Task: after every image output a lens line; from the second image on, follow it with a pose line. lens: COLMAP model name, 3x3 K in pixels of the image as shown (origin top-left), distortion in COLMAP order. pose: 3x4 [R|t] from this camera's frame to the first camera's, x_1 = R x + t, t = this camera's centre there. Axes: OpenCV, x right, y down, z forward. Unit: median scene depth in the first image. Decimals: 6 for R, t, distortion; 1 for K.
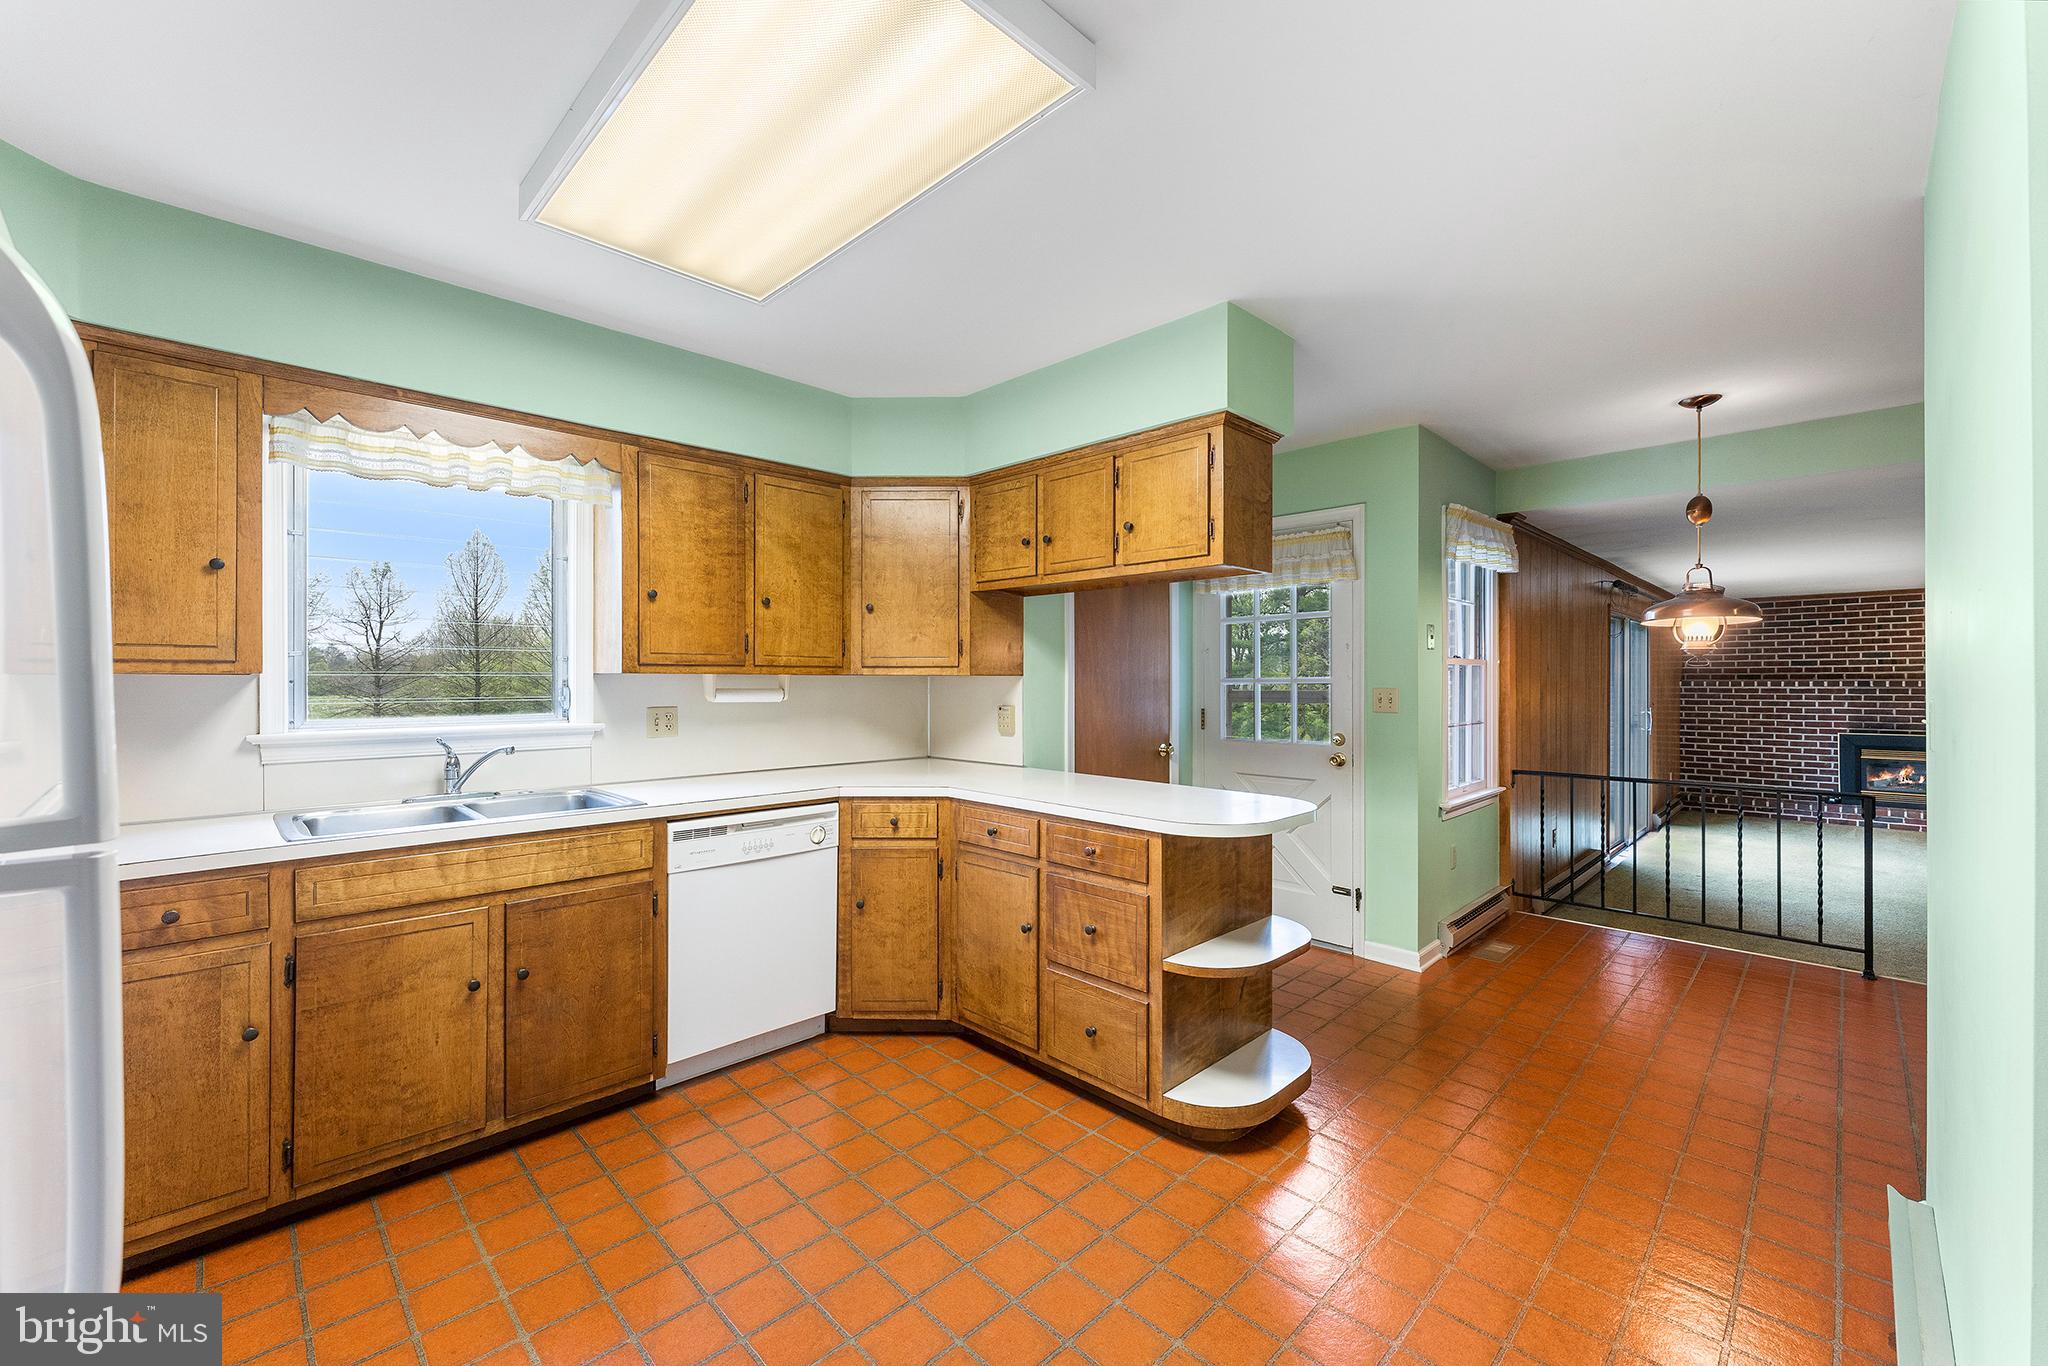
lens RADIAL K [[824.5, 0, 1017.7], [0, 824.5, 679.6], [0, 0, 1]] dist [-0.000445, -0.000328]
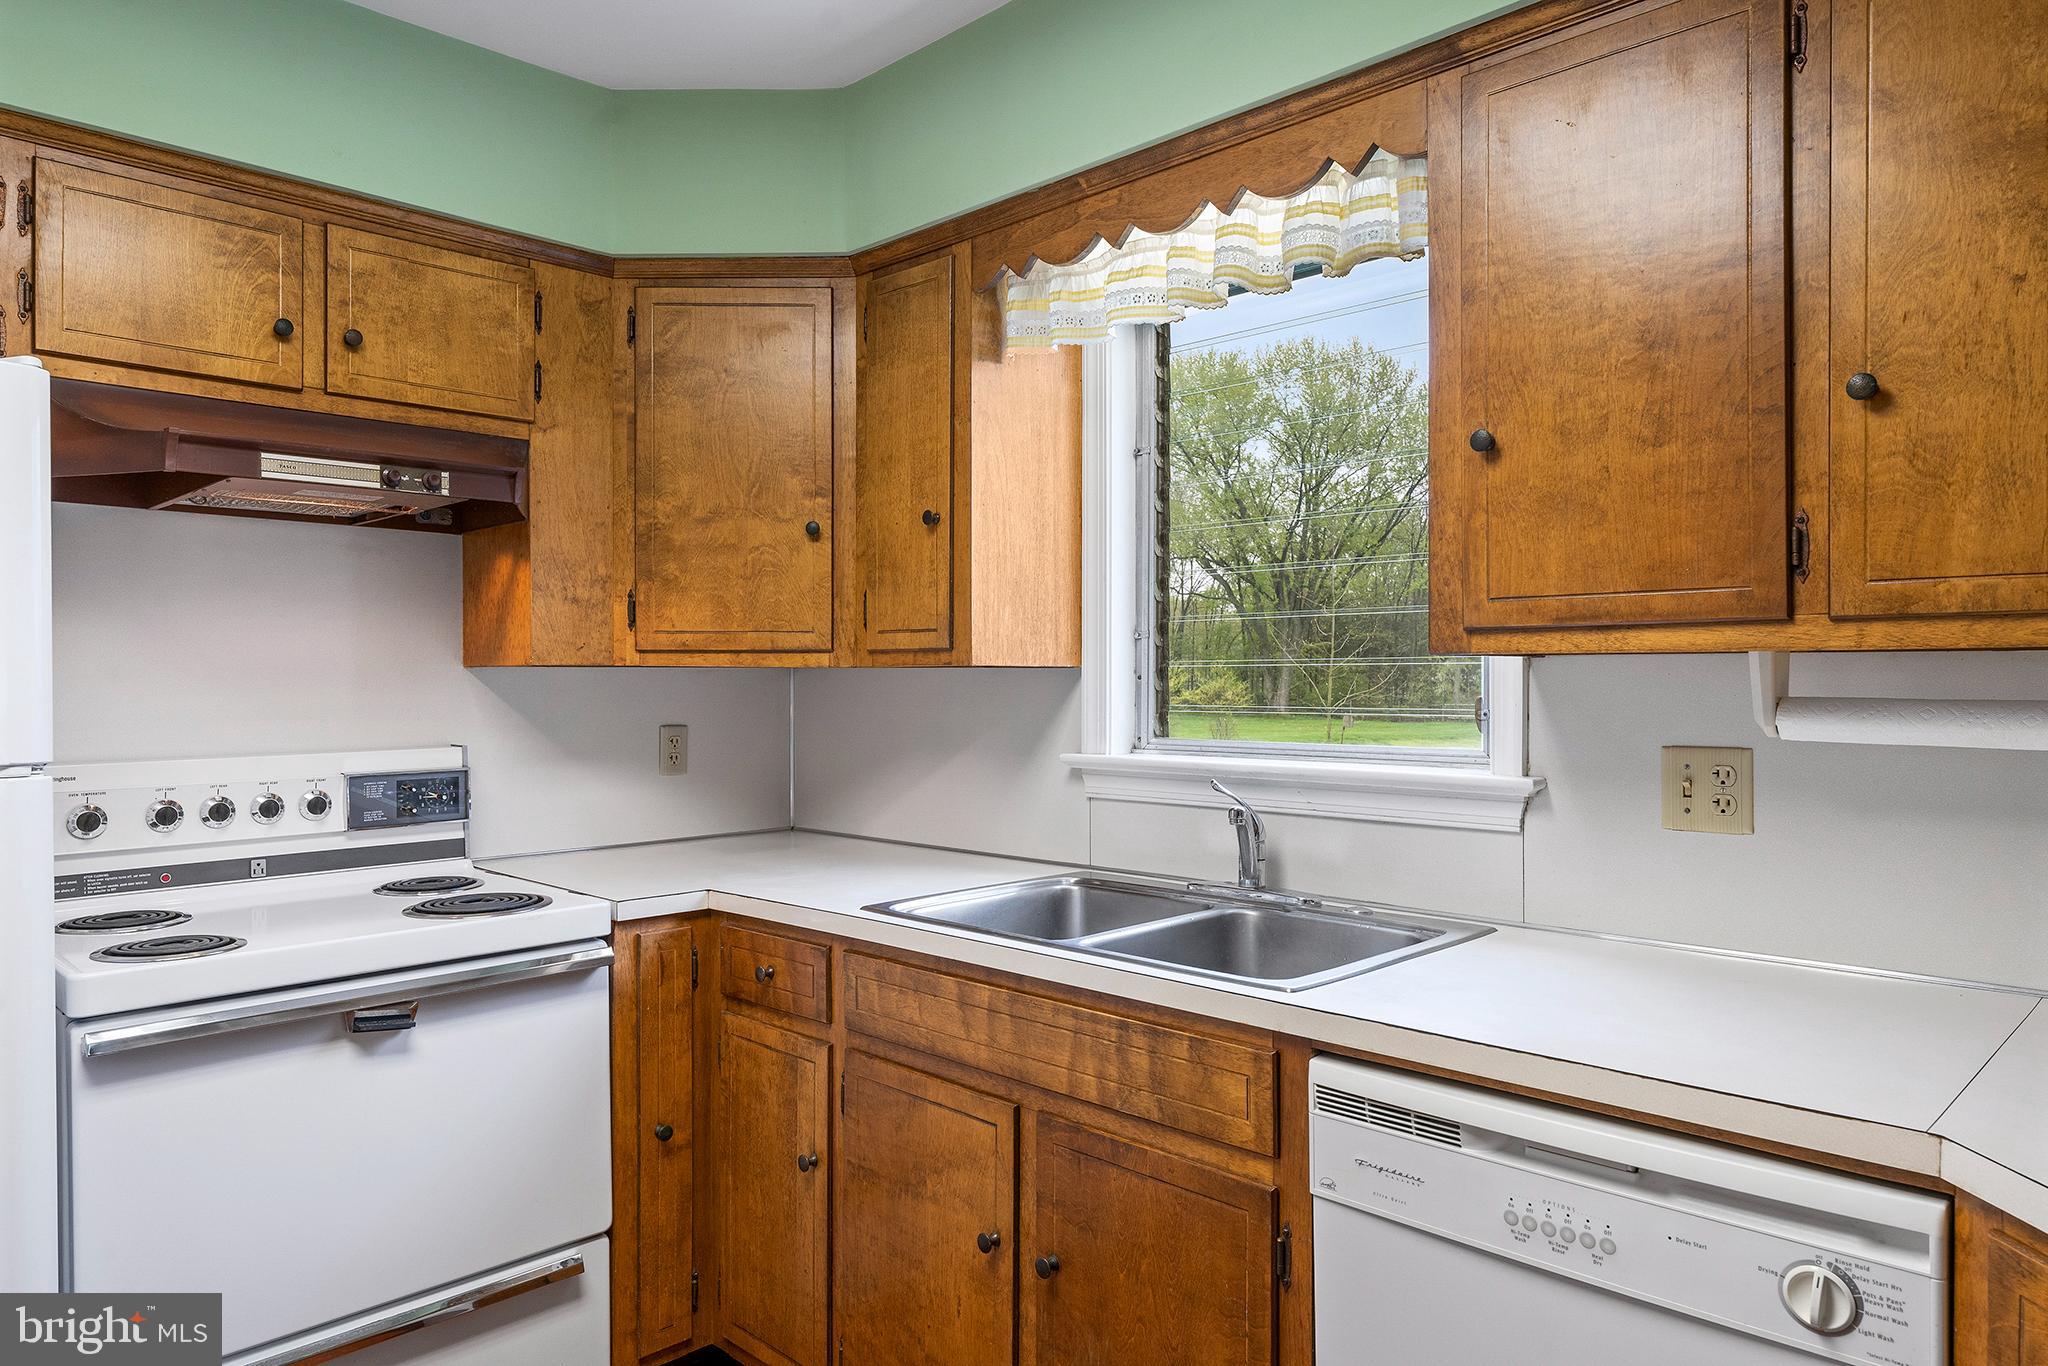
lens RADIAL K [[1317.9, 0, 1020.9], [0, 1317.9, 686.5], [0, 0, 1]] dist [0.001336, -0.000140]
pose [[0.009251, 0.002928, -0.999953, 0.158603], [0.000776, 0.999995, 0.002936, 0.005640], [0.999957, -0.000803, 0.009248, 0.816228]]
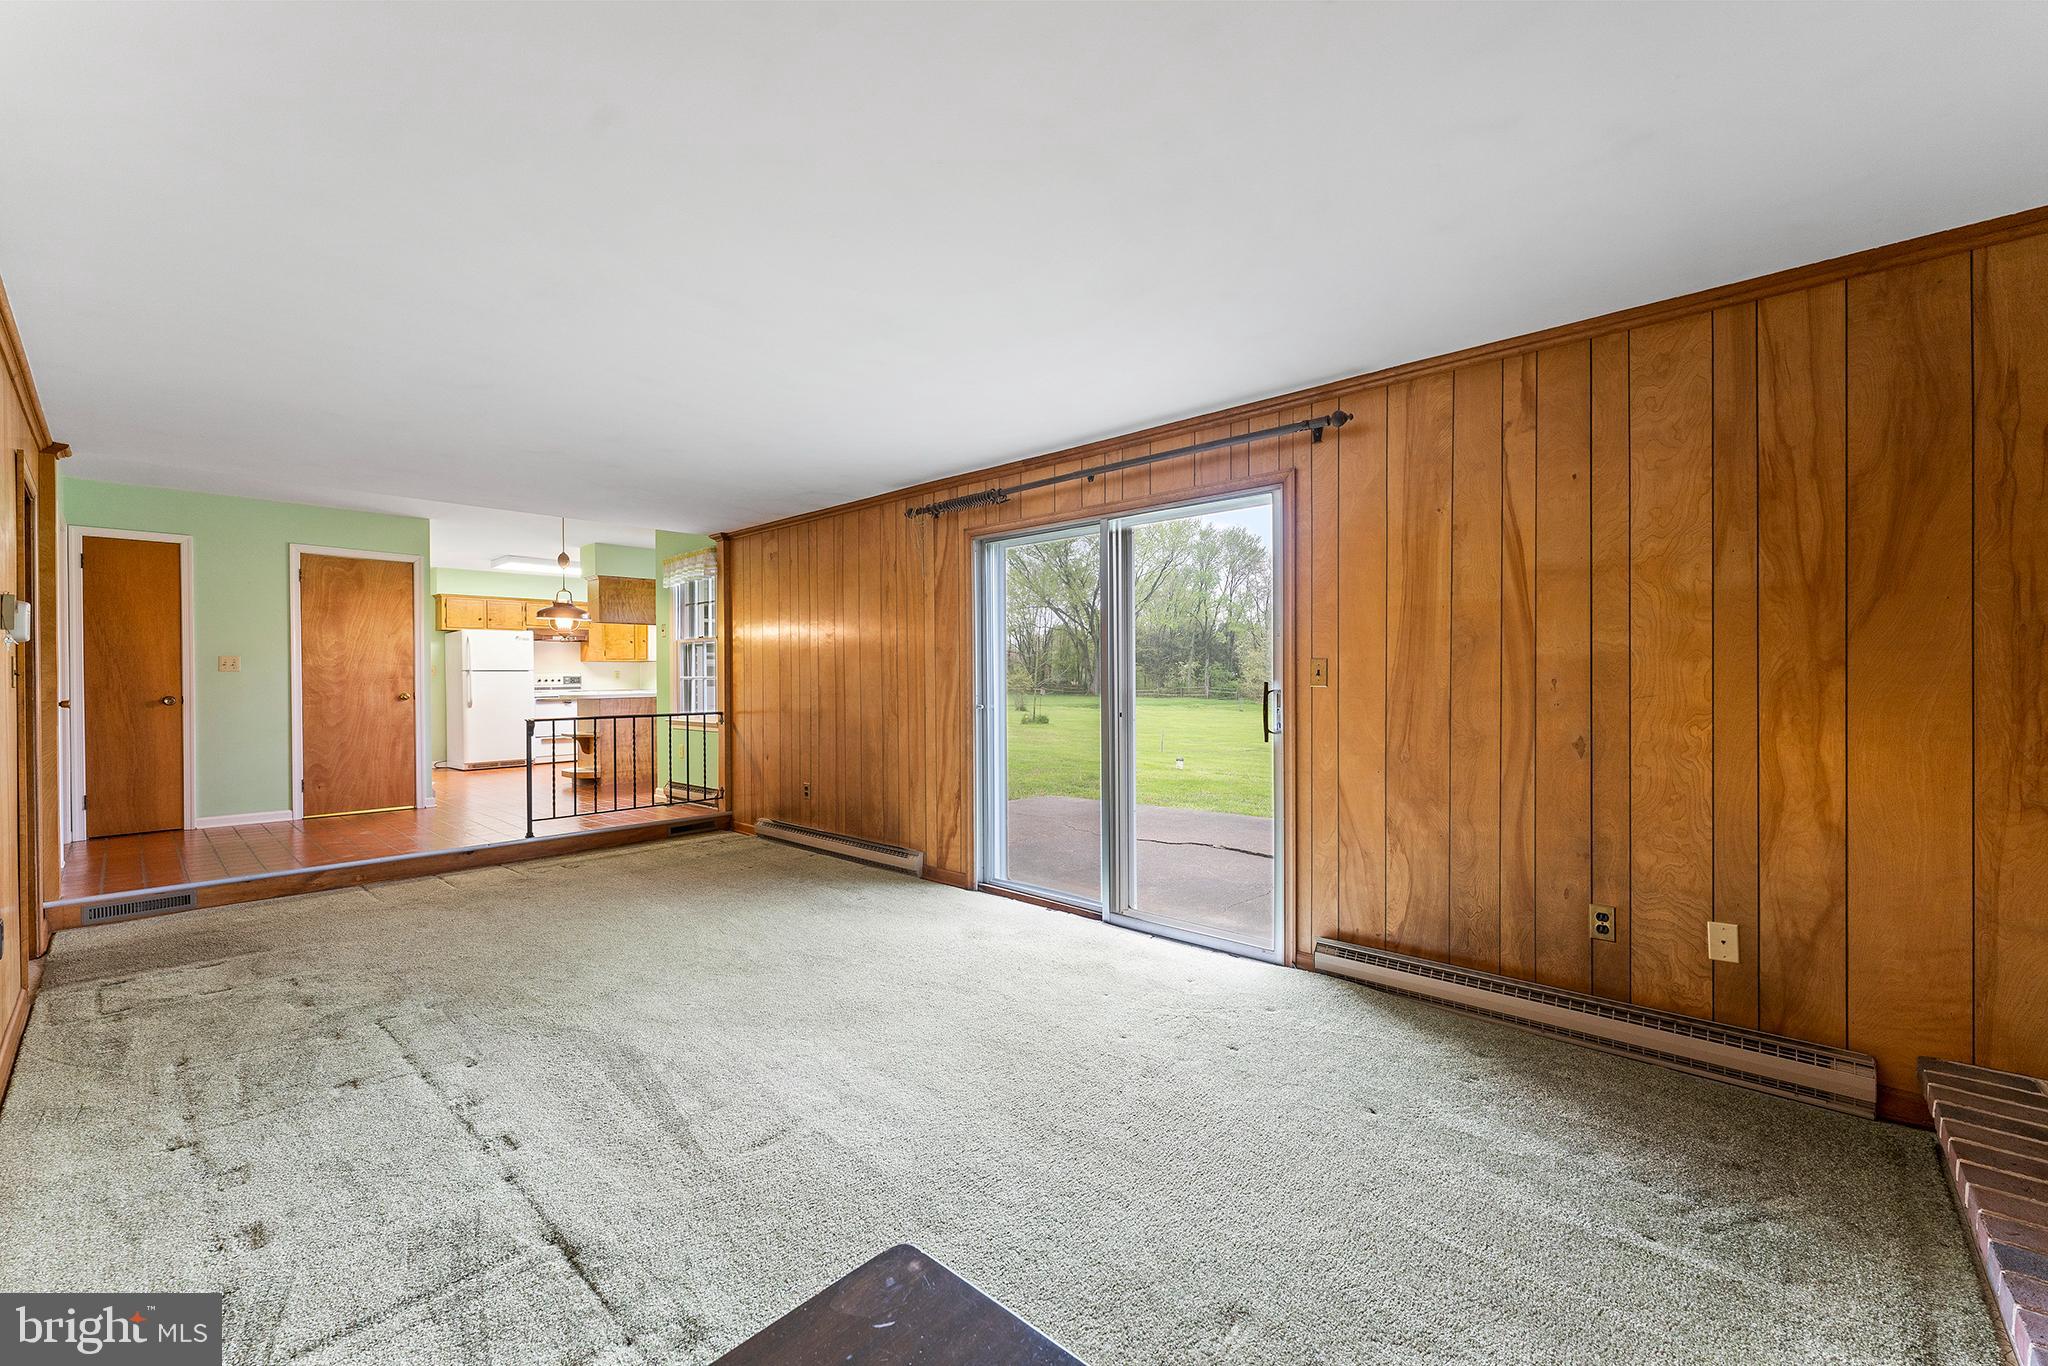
lens RADIAL K [[824.5, 0, 1027.3], [0, 824.5, 686.6], [0, 0, 1]] dist [-0.000445, -0.000328]
pose [[0.050660, 0.007598, -0.998687, 3.502773], [0.003786, 0.999962, 0.007800, 0.096488], [0.998709, -0.004177, 0.050630, 2.478738]]
